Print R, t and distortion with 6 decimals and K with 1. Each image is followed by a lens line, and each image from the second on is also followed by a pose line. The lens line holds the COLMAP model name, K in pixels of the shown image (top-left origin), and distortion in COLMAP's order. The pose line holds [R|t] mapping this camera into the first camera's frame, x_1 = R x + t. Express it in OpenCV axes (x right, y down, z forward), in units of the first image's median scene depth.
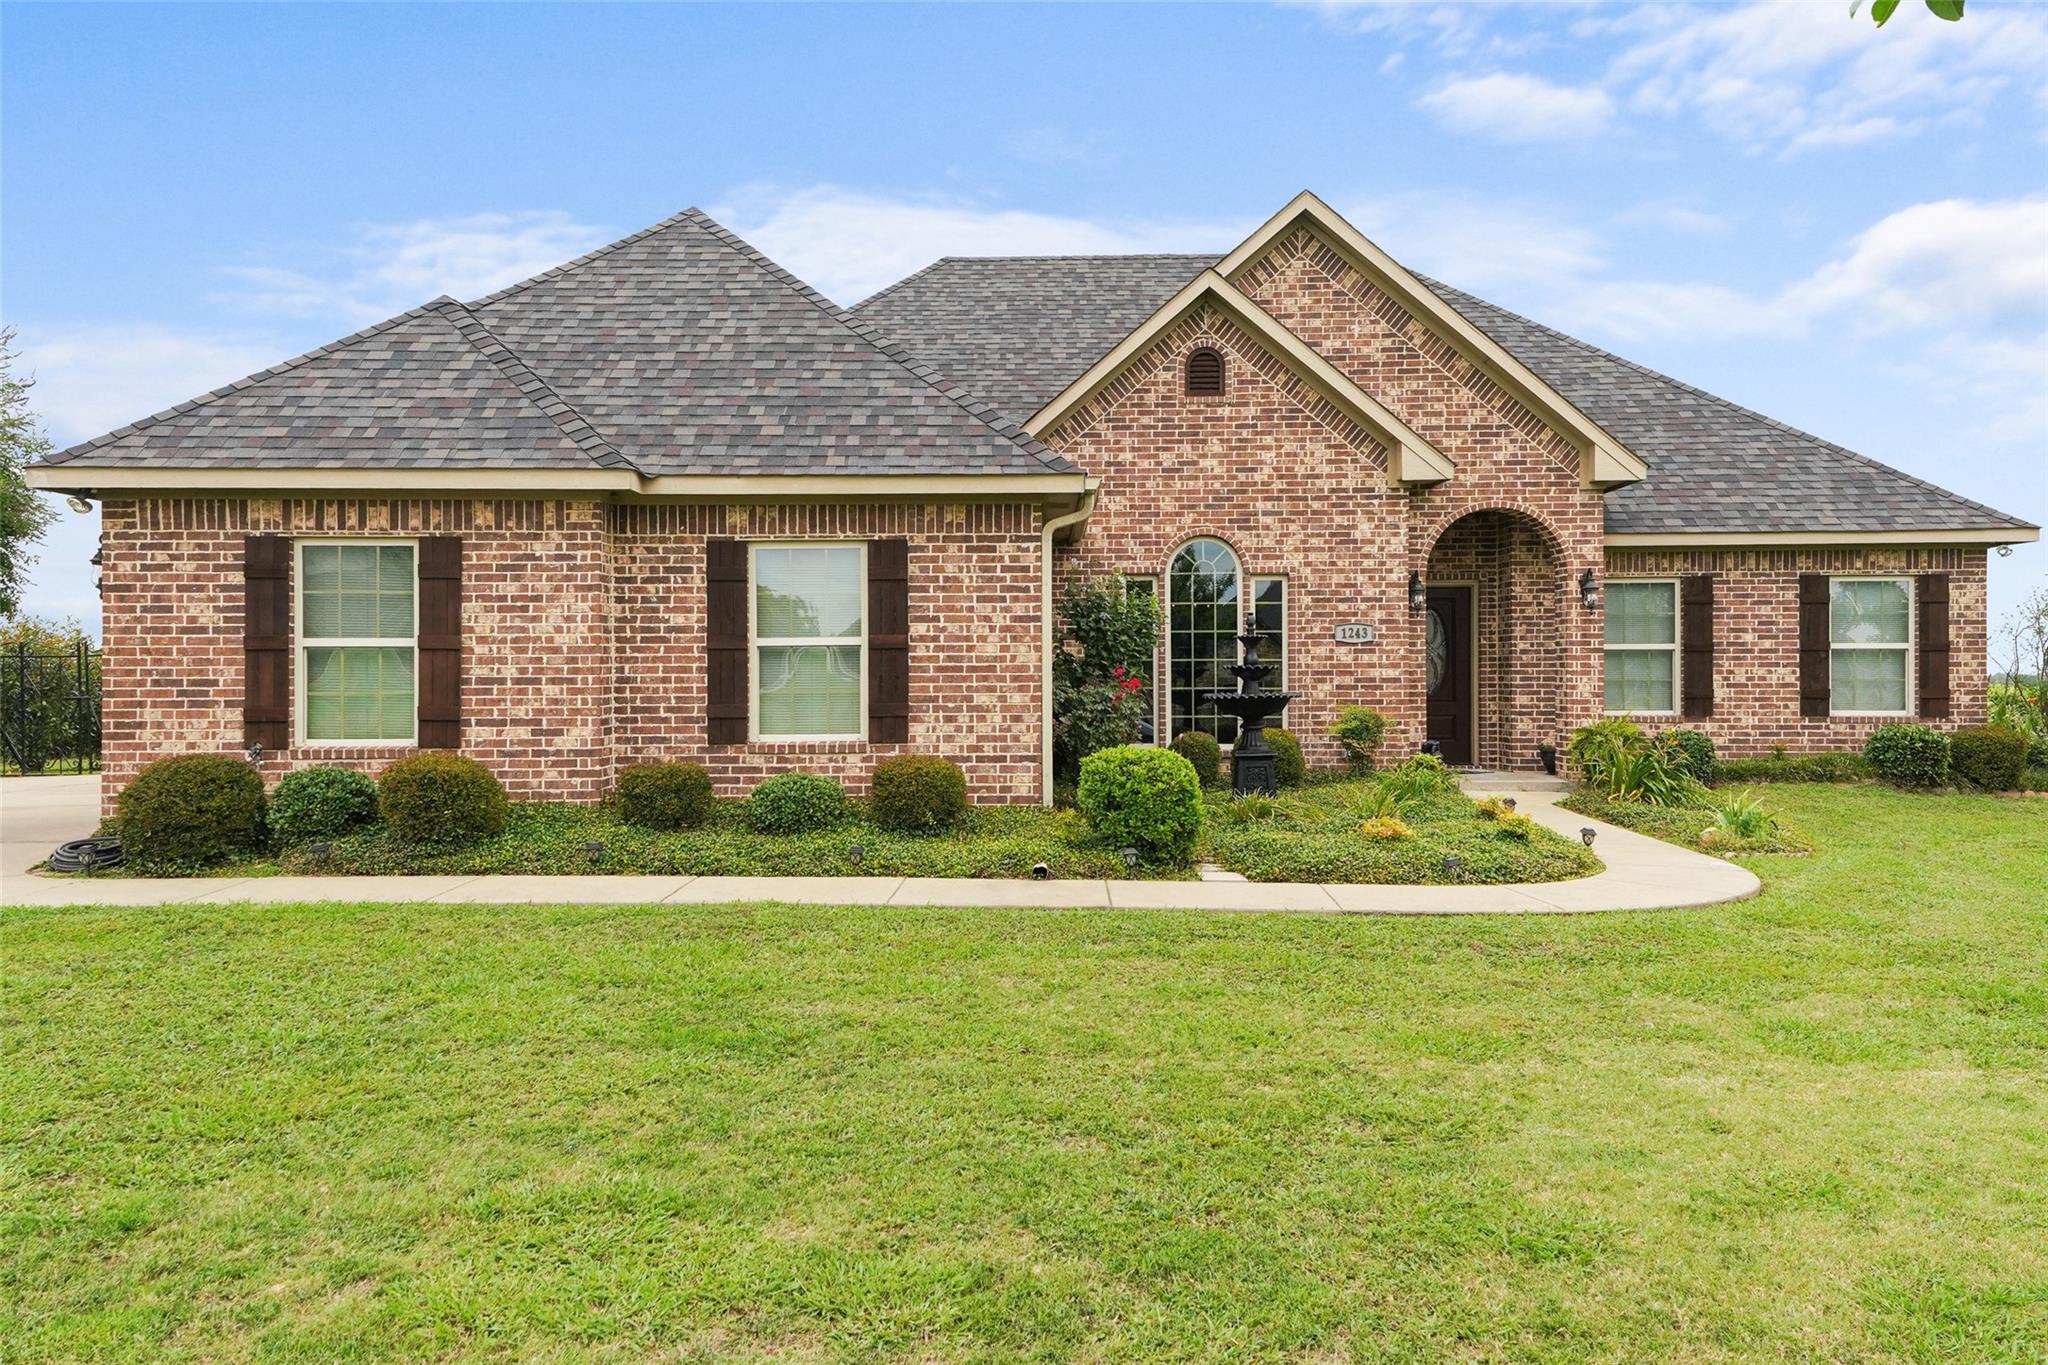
lens RADIAL K [[1470.9, 0, 1023.6], [0, 1470.9, 661.9], [0, 0, 1]] dist [0.075488, 0.000218]
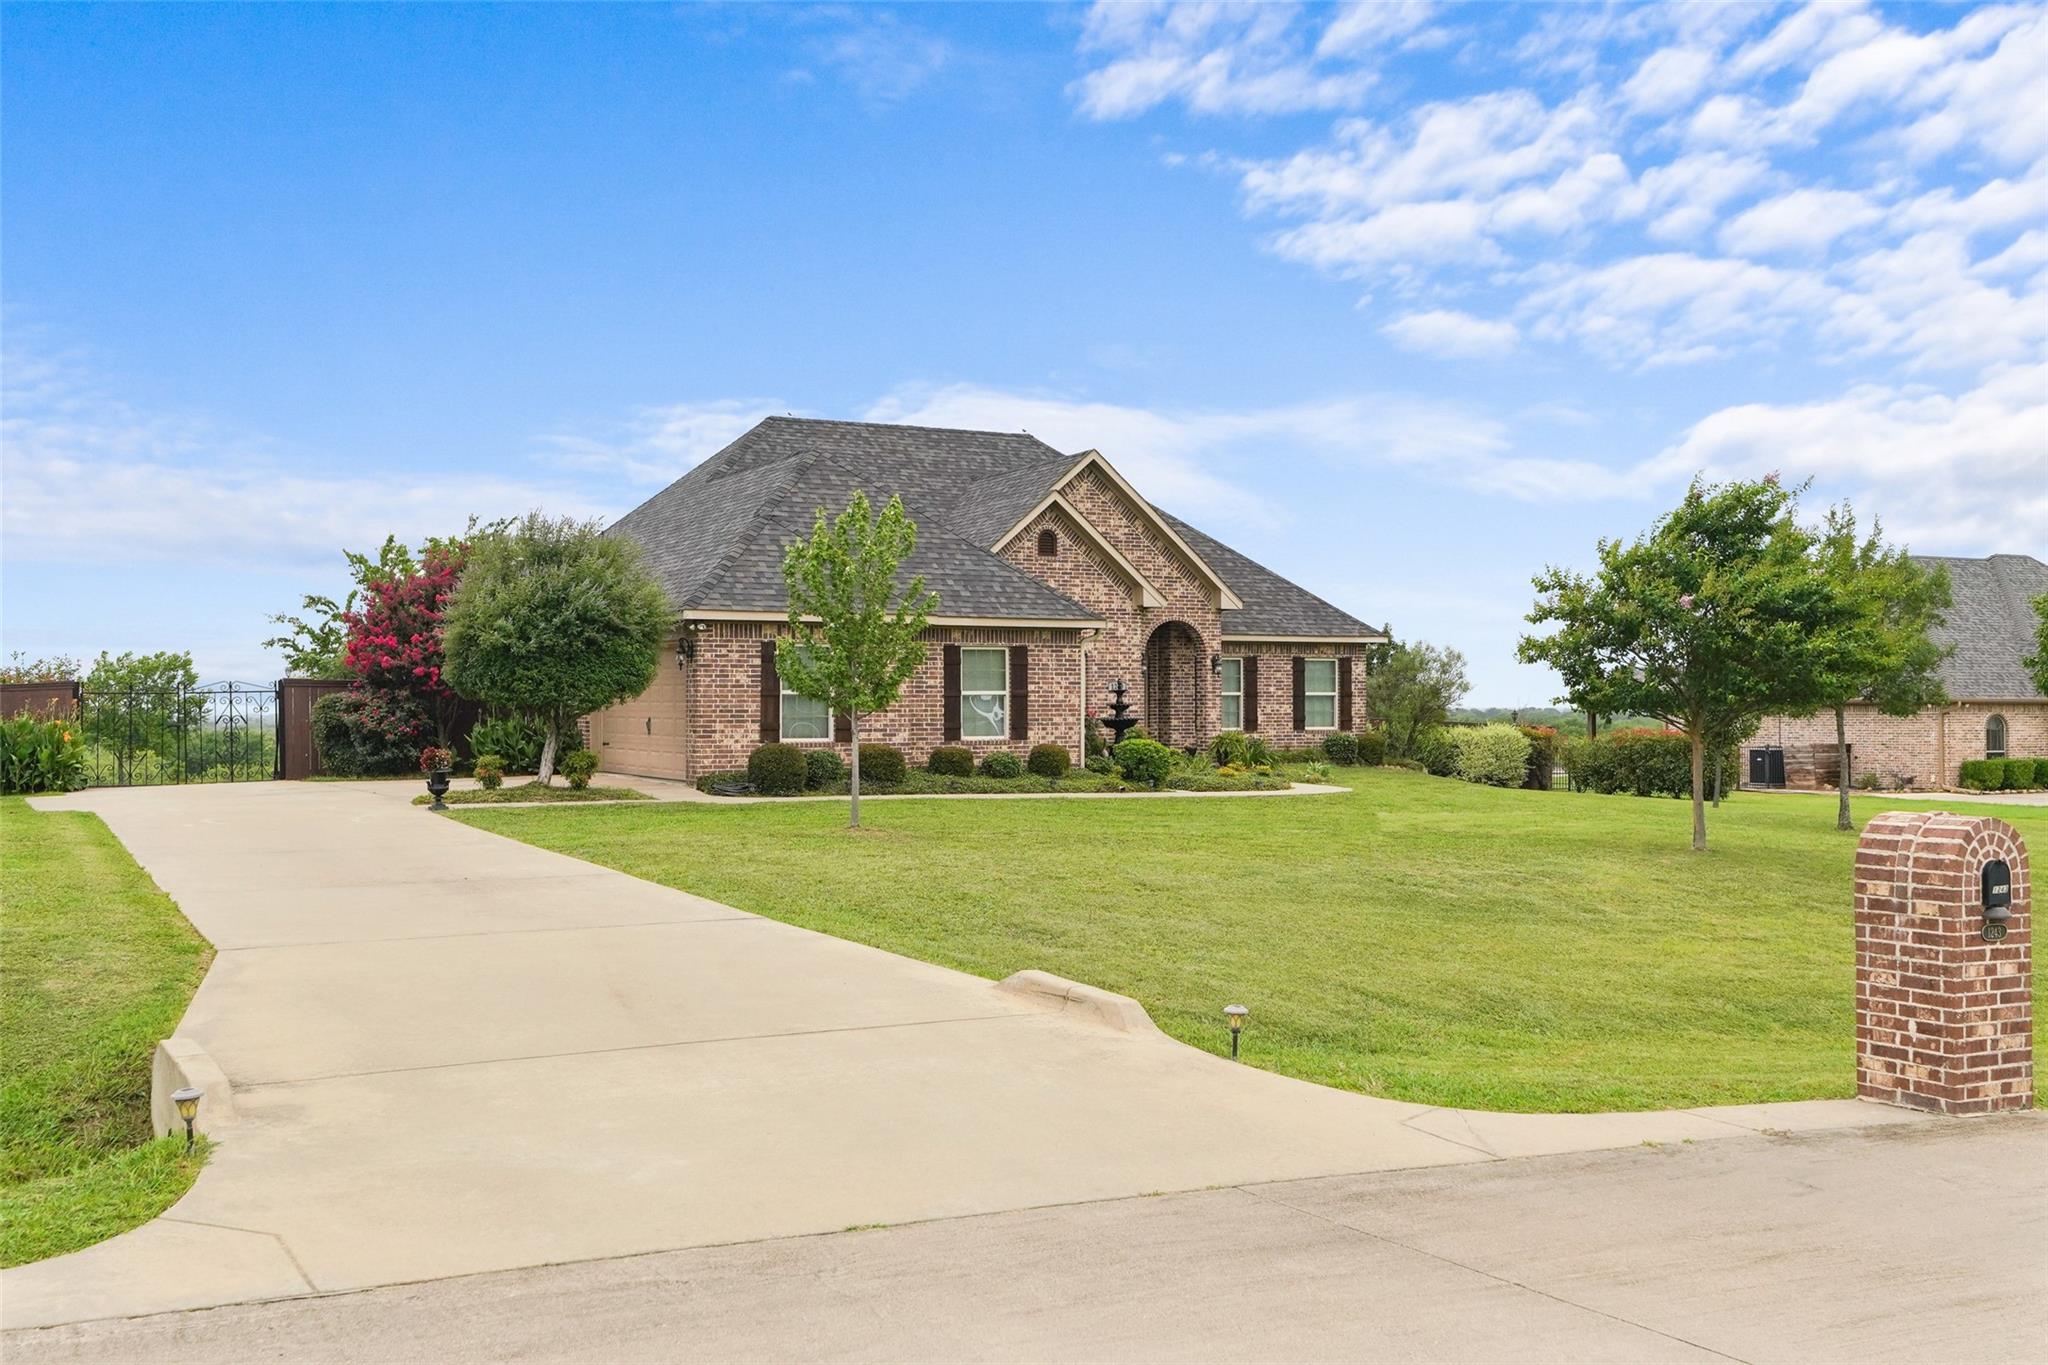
lens RADIAL K [[2010.6, 0, 1024.3], [0, 2010.6, 687.1], [0, 0, 1]] dist [-0.001288, 0.000000]
pose [[0.873474, 0.006689, 0.486824, -1.106893], [-0.006042, 0.999978, -0.002899, -0.010112], [-0.486833, -0.000409, 0.873495, -1.156734]]
